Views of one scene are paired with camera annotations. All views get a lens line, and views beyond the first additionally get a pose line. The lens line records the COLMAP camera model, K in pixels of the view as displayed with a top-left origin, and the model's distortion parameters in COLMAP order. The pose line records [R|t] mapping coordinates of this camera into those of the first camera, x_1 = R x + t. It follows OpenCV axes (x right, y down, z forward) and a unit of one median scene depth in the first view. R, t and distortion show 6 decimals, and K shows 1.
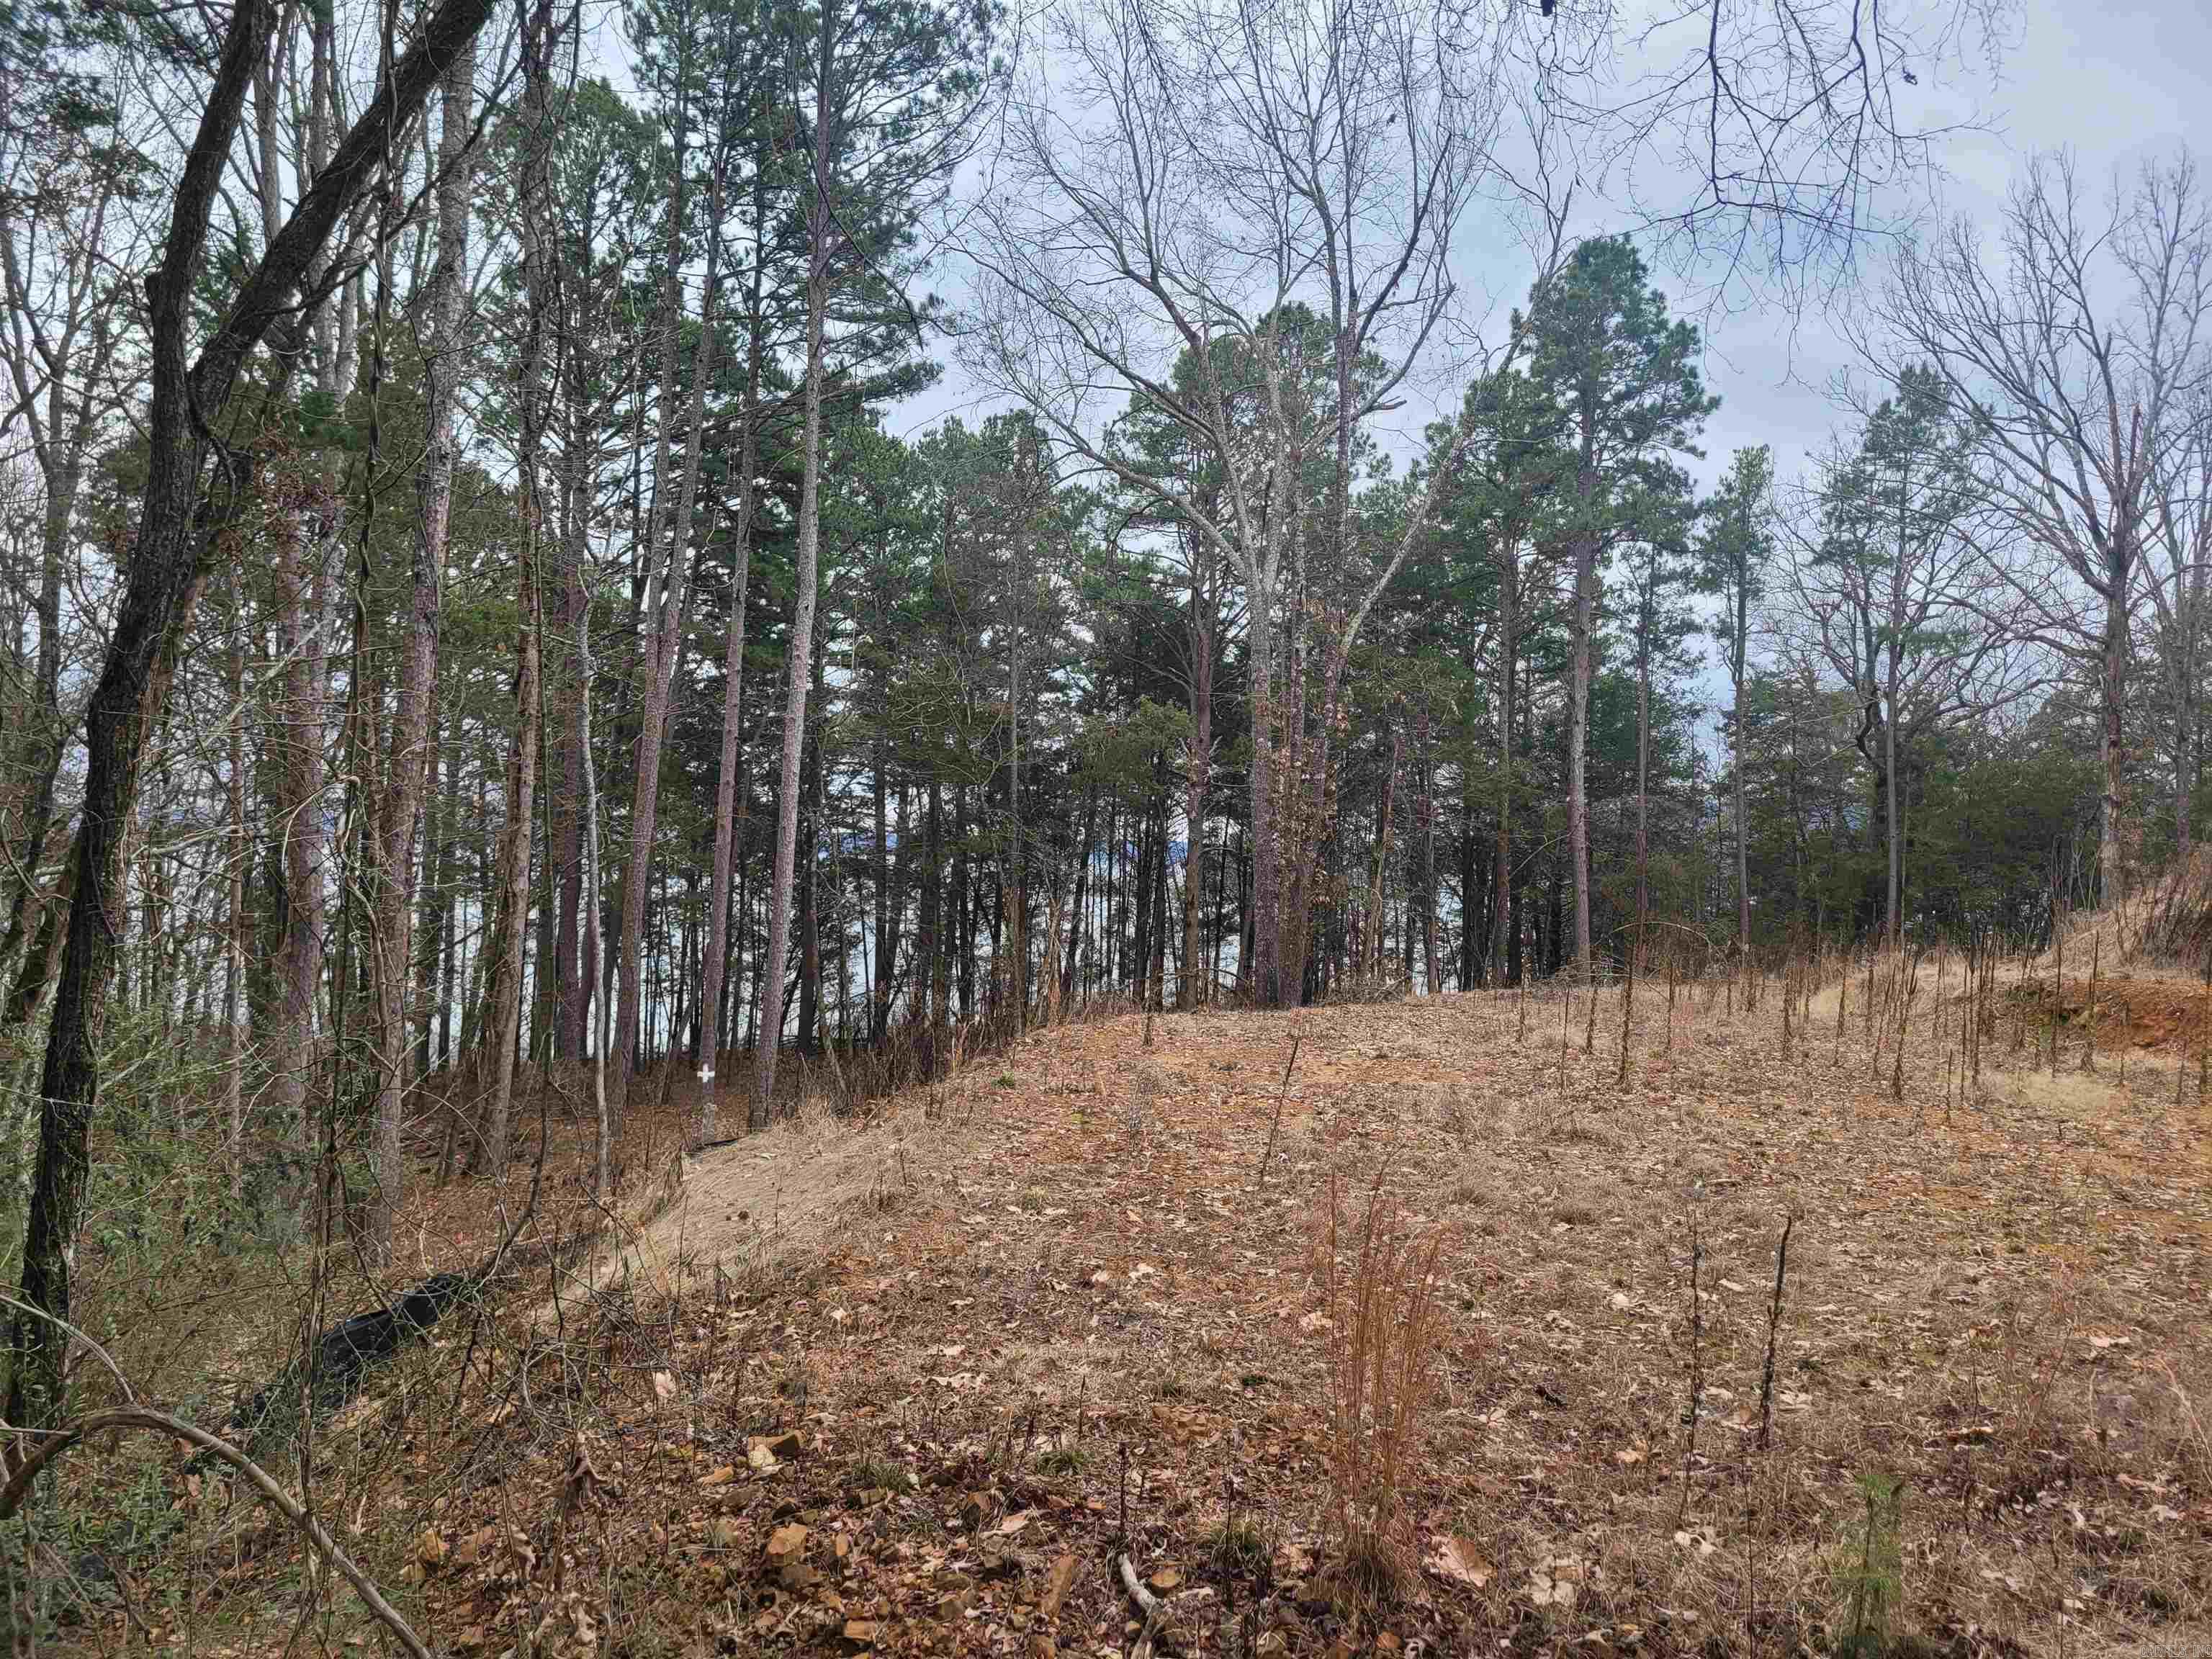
lens RADIAL K [[1645.4, 0, 1131.4], [0, 1645.4, 834.6], [0, 0, 1]] dist [0.056758, -0.030933]
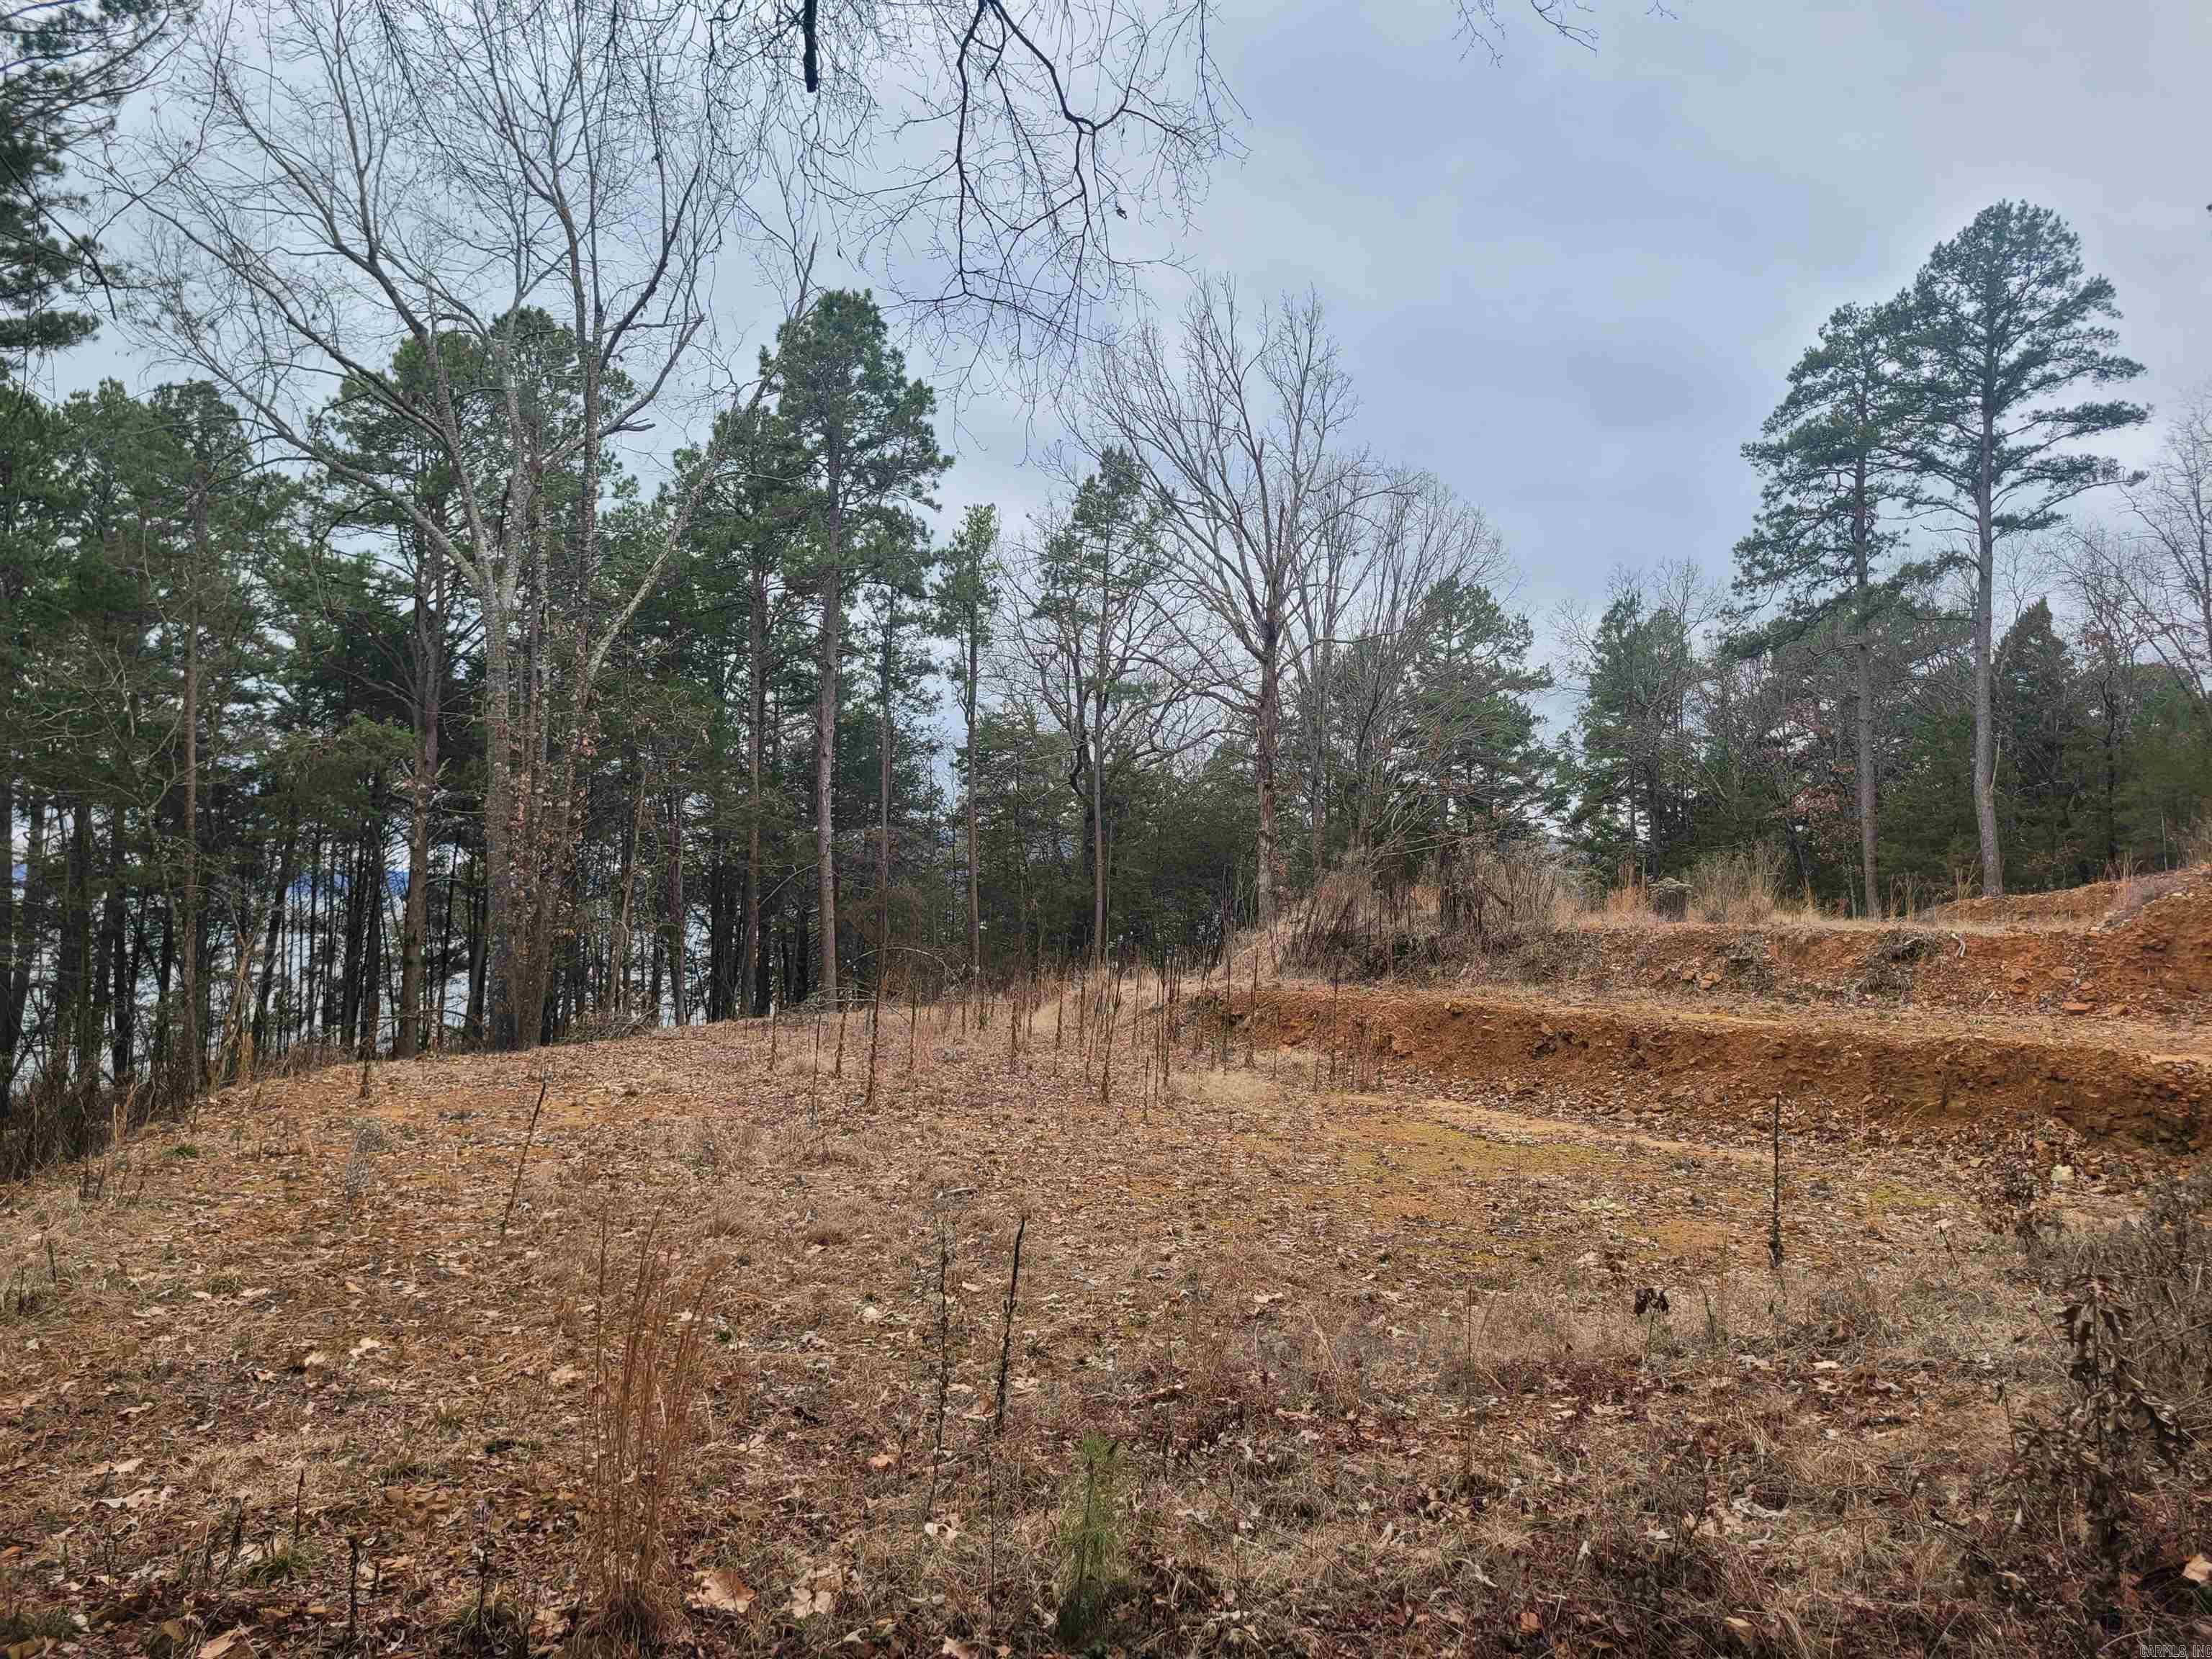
lens RADIAL K [[1645.4, 0, 1095.5], [0, 1645.4, 833.1], [0, 0, 1]] dist [0.056758, -0.030933]
pose [[0.909769, 0.007781, 0.415041, -0.002539], [-0.000152, 0.999830, -0.018411, -0.000590], [-0.415114, 0.016687, 0.909616, -0.002614]]
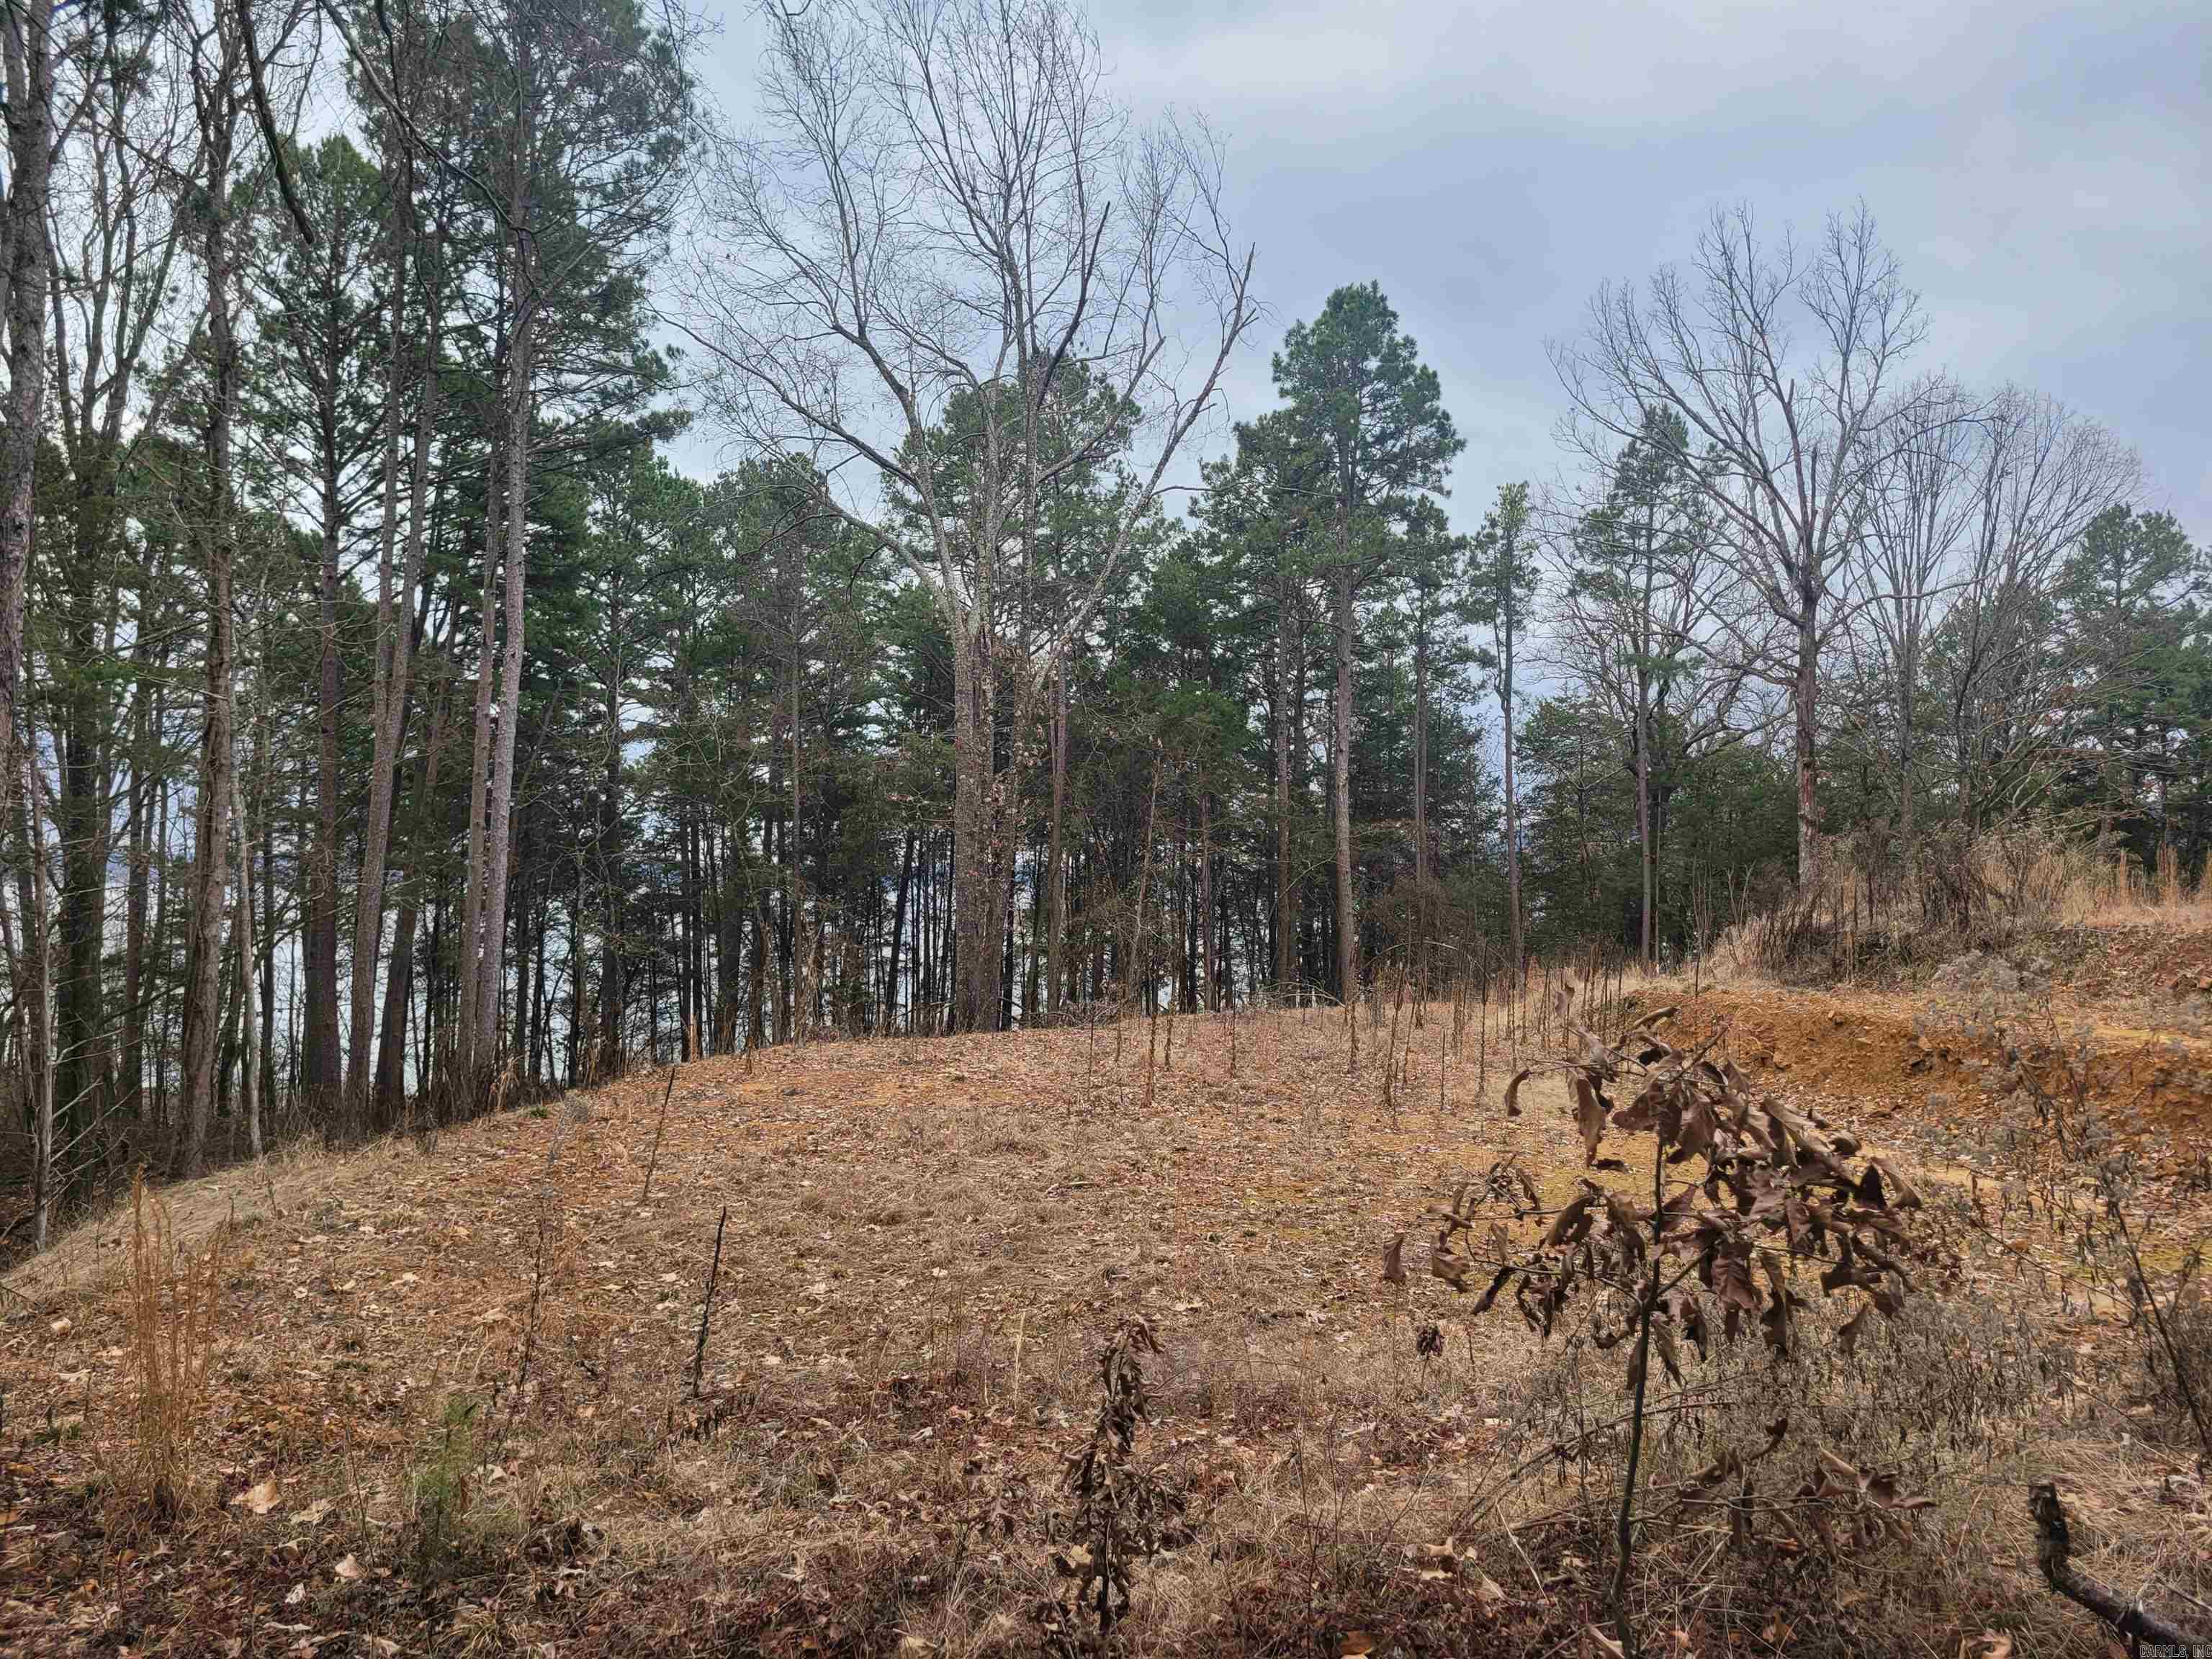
lens RADIAL K [[1645.4, 0, 1104.2], [0, 1645.4, 843.1], [0, 0, 1]] dist [0.056758, -0.030933]
pose [[0.999108, -0.016710, 0.038776, 0.097208], [0.017101, 0.999806, -0.009779, -0.002728], [-0.038605, 0.010434, 0.999200, -0.034479]]
